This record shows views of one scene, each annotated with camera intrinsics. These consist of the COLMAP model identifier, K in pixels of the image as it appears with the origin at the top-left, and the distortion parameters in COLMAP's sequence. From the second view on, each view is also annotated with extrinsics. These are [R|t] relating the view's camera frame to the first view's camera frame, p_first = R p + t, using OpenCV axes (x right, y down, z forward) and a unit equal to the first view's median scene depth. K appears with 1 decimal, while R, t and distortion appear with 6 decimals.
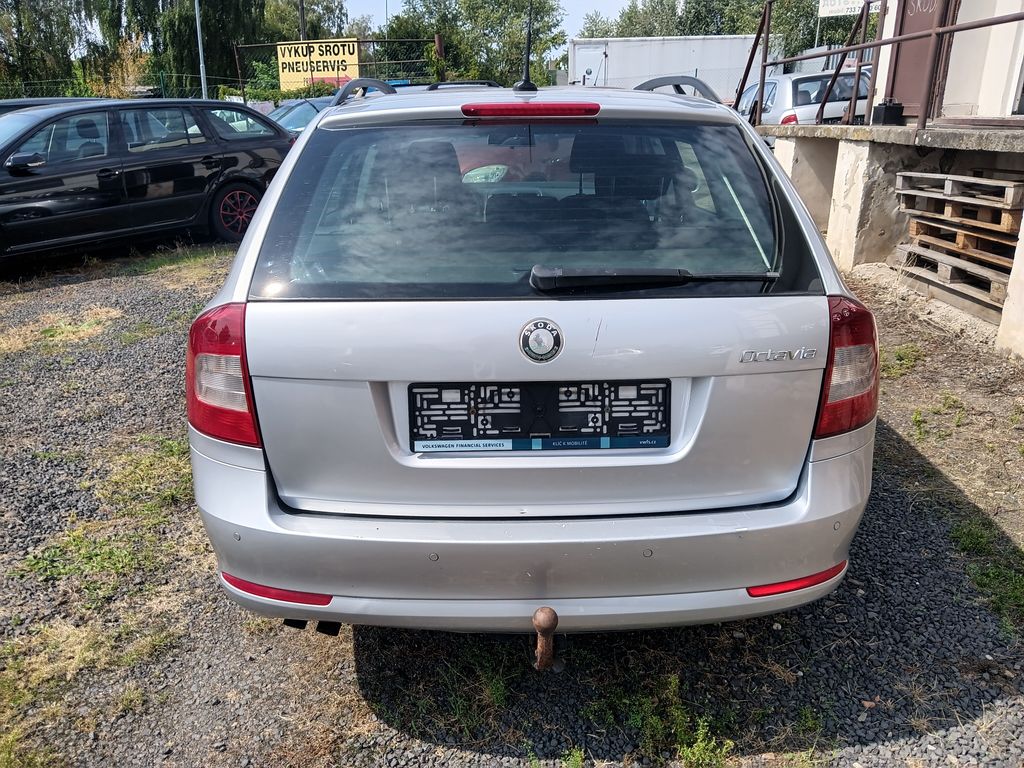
lens RADIAL K [[934.9, 0, 508.6], [0, 934.9, 386.2], [0, 0, 1]] dist [-0.031444, 0.000000]
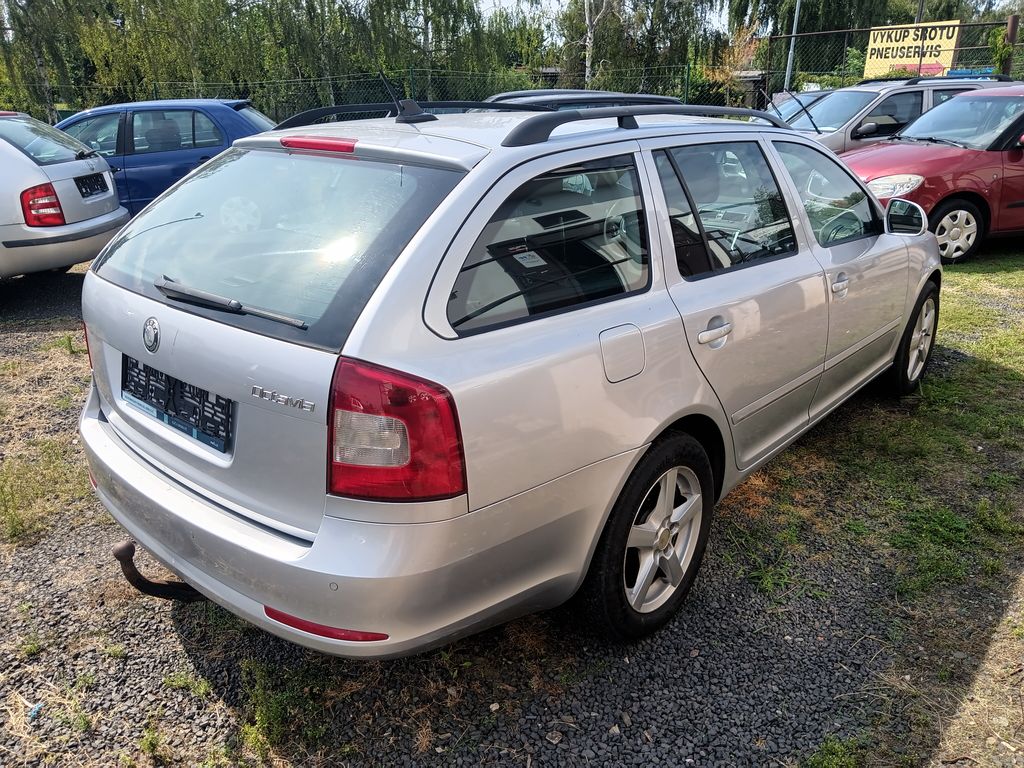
lens RADIAL K [[934.9, 0, 508.0], [0, 934.9, 382.1], [0, 0, 1]] dist [-0.031444, 0.000000]
pose [[0.655398, 0.237564, -0.716950, 0.272248], [-0.216818, 0.968470, 0.122703, -0.053274], [0.723494, 0.075028, 0.686241, 0.106289]]
